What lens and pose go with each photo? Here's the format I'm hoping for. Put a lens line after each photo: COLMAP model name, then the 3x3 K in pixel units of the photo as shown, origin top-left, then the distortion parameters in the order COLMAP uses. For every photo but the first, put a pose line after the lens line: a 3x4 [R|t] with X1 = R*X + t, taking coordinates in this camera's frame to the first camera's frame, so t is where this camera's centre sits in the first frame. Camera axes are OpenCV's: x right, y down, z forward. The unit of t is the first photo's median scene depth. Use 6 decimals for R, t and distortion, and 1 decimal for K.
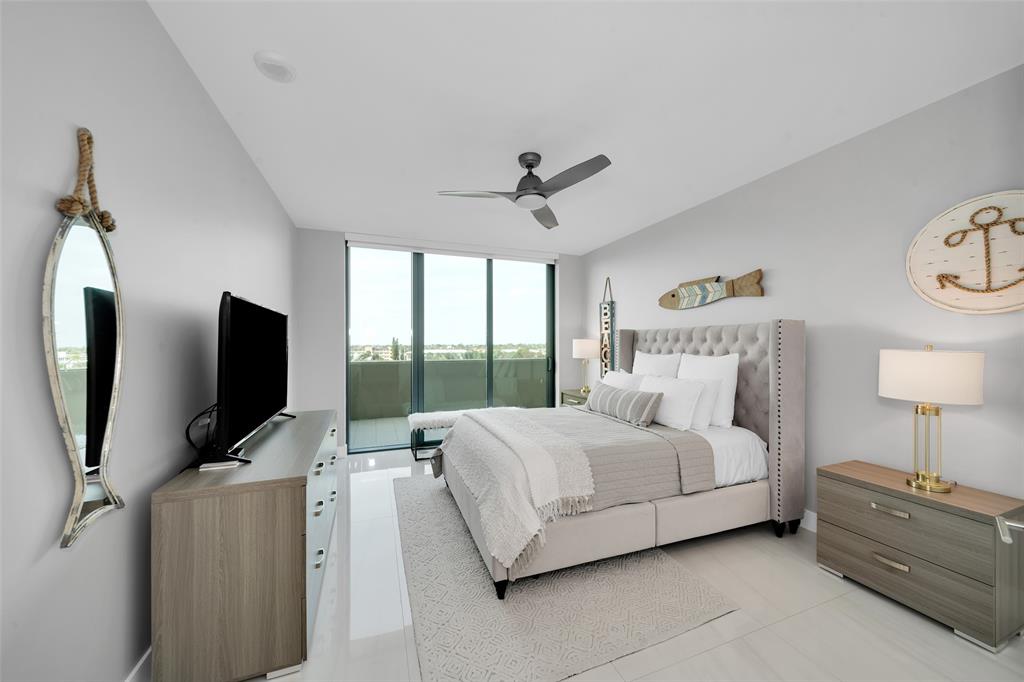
lens RADIAL K [[360.2, 0, 512.0], [0, 360.2, 341.0], [0, 0, 1]] dist [0.001548, -0.000324]
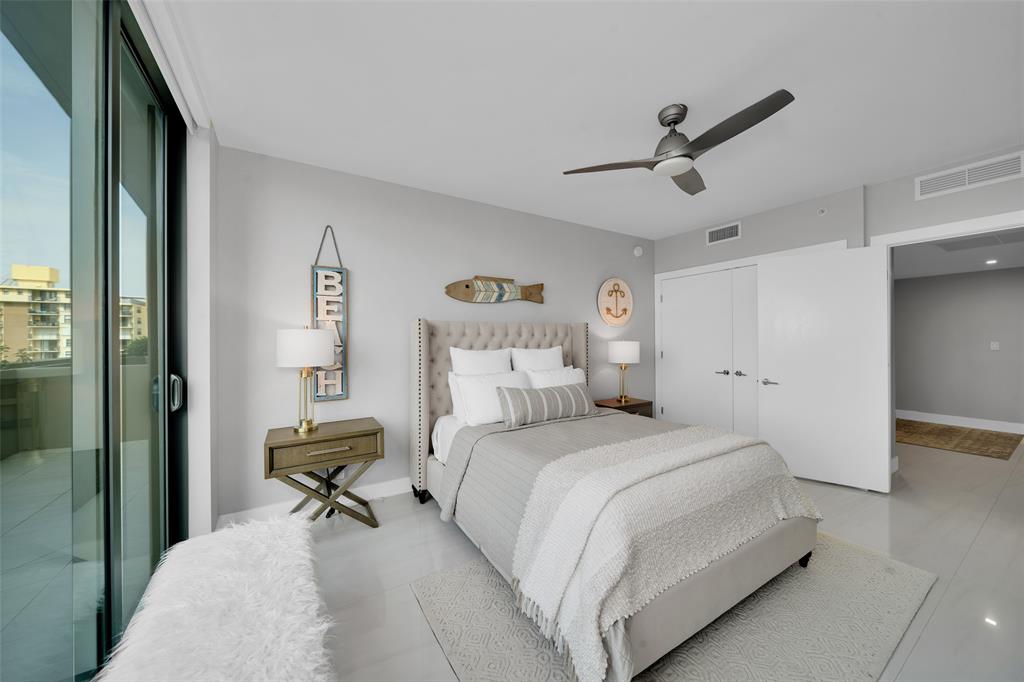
lens RADIAL K [[360.2, 0, 512.0], [0, 360.2, 341.0], [0, 0, 1]] dist [0.001548, -0.000324]
pose [[-0.184683, 0.006813, 0.982774, -0.511164], [-0.001414, 0.999973, -0.007198, 0.021300], [-0.982797, -0.002719, -0.184669, 1.145881]]
